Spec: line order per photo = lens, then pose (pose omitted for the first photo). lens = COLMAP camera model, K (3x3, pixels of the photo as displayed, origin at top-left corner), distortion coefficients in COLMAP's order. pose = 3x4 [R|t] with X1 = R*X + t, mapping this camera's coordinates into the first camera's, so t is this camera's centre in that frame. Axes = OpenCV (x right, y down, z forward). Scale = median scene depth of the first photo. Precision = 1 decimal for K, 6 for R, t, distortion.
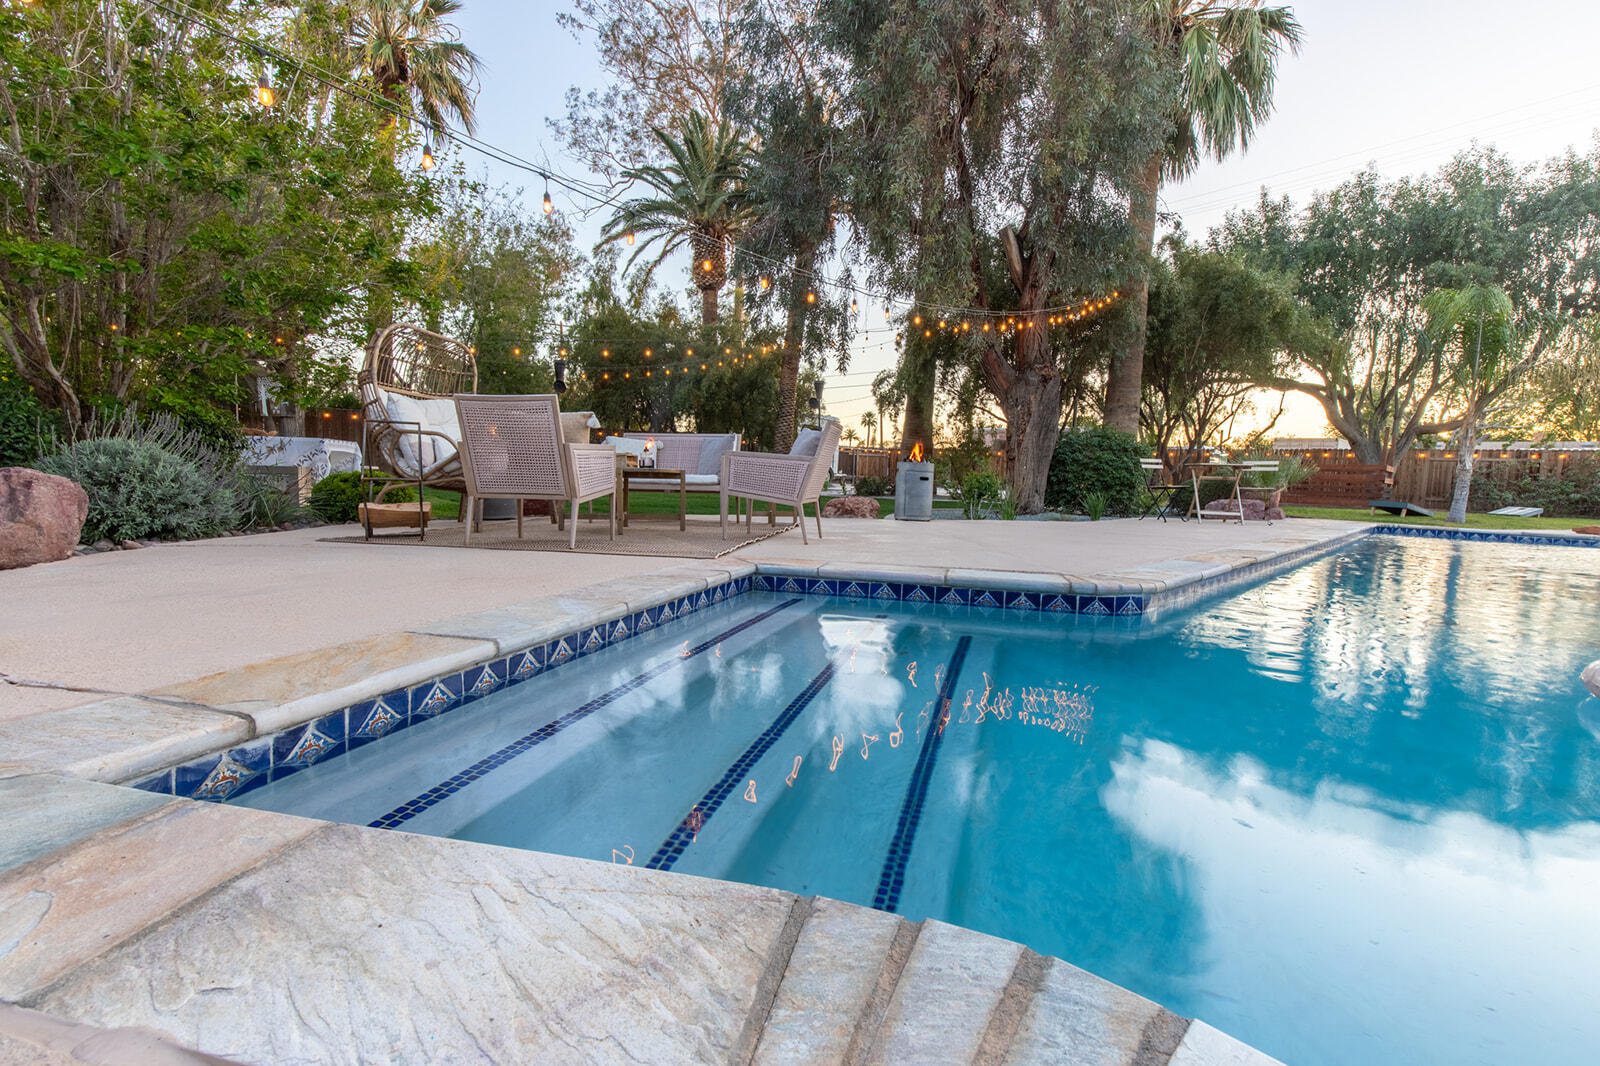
lens RADIAL K [[718.1, 0, 809.0], [0, 718.1, 530.6], [0, 0, 1]] dist [0.008066, -0.001310]
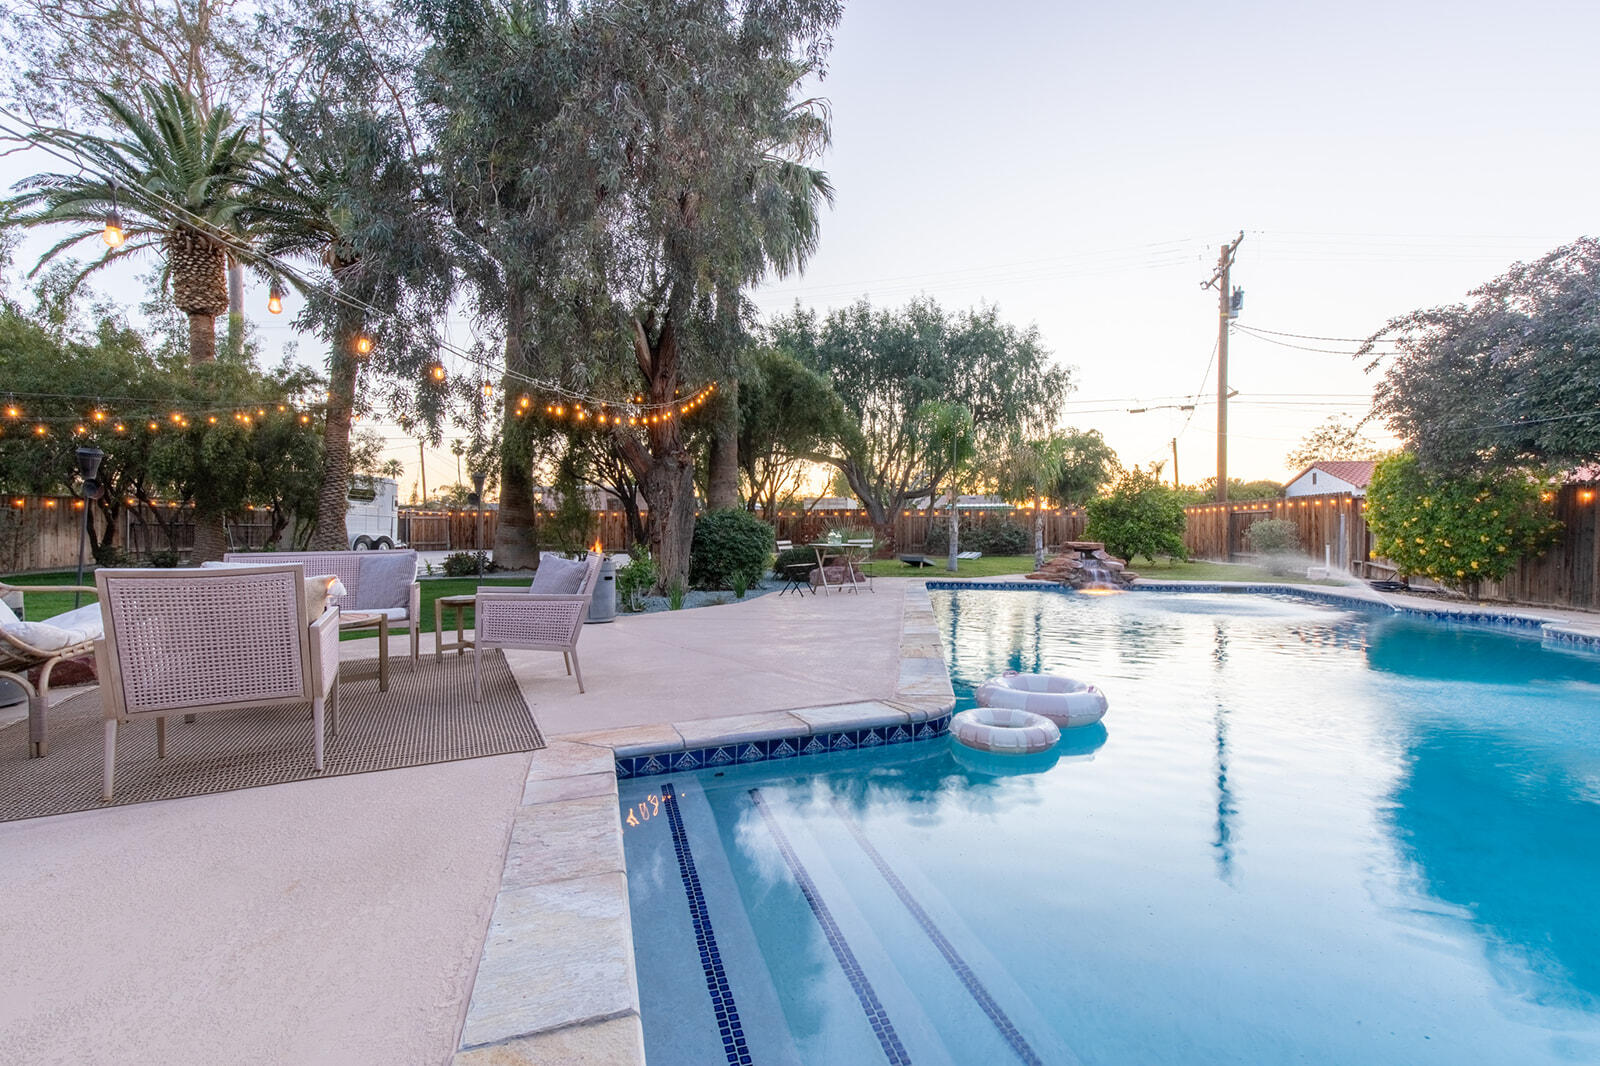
lens RADIAL K [[718.1, 0, 809.0], [0, 718.1, 530.6], [0, 0, 1]] dist [0.008066, -0.001310]
pose [[0.818421, -0.033647, 0.573633, -0.072522], [0.072202, 0.996394, -0.044569, -0.031414], [-0.570065, 0.077894, 0.817899, 0.023340]]
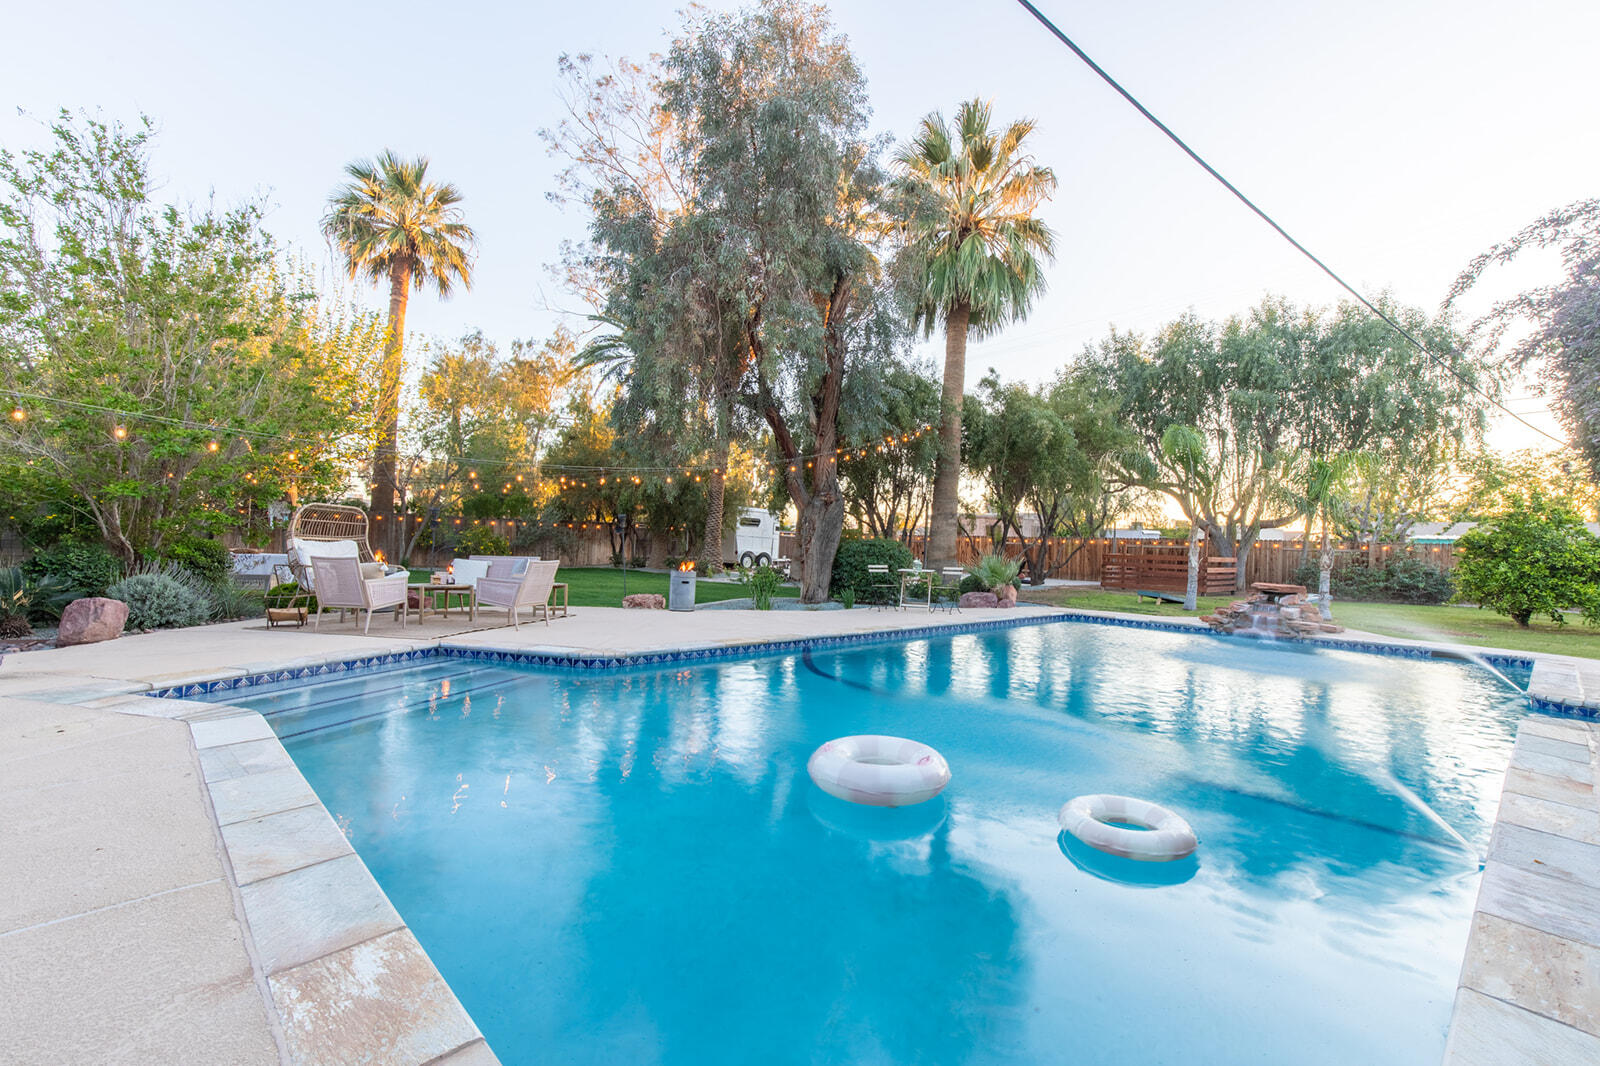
lens RADIAL K [[718.1, 0, 809.0], [0, 718.1, 530.6], [0, 0, 1]] dist [0.008066, -0.001310]
pose [[0.998817, -0.001296, -0.048609, 0.206707], [-0.003643, 0.994842, -0.101373, -0.012712], [0.048490, 0.101430, 0.993660, -0.194384]]
